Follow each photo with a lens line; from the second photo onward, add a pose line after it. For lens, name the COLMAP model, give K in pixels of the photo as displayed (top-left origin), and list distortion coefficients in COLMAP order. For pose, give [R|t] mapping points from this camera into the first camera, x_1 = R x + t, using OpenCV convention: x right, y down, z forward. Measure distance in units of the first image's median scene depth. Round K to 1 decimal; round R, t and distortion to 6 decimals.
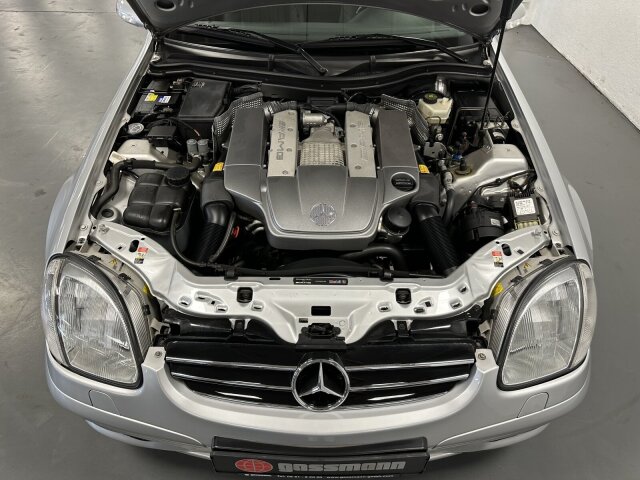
lens RADIAL K [[470.5, 0, 319.7], [0, 470.5, 237.0], [0, 0, 1]] dist [0.070795, -0.021646]
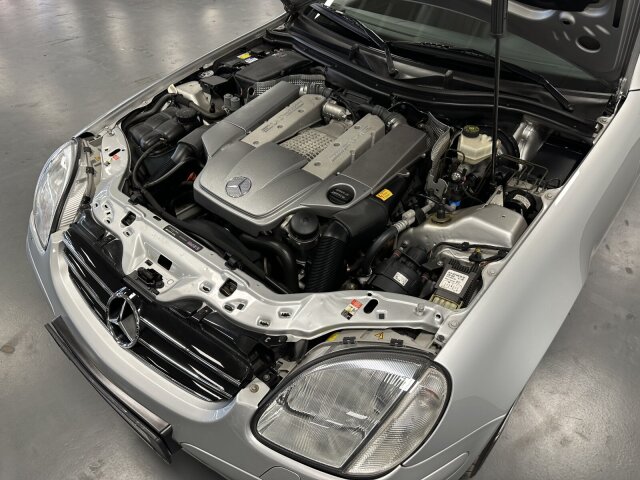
lens RADIAL K [[470.5, 0, 325.5], [0, 470.5, 240.5], [0, 0, 1]] dist [0.070795, -0.021646]
pose [[0.769175, 0.414970, -0.485973, 0.678000], [-0.425823, 0.899867, 0.094419, -0.118159], [0.476492, 0.134313, 0.868859, 0.239566]]
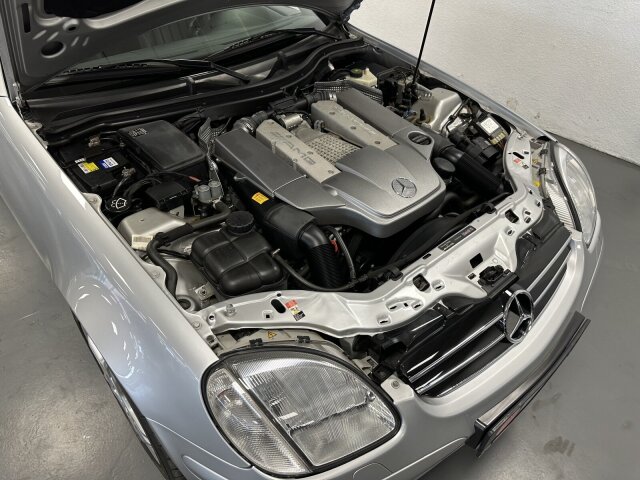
lens RADIAL K [[470.5, 0, 322.0], [0, 470.5, 246.0], [0, 0, 1]] dist [0.070795, -0.021646]
pose [[0.742156, -0.441787, 0.504013, -0.692691], [0.453931, 0.884593, 0.106969, -0.125813], [-0.493104, 0.149399, 0.857046, 0.237339]]
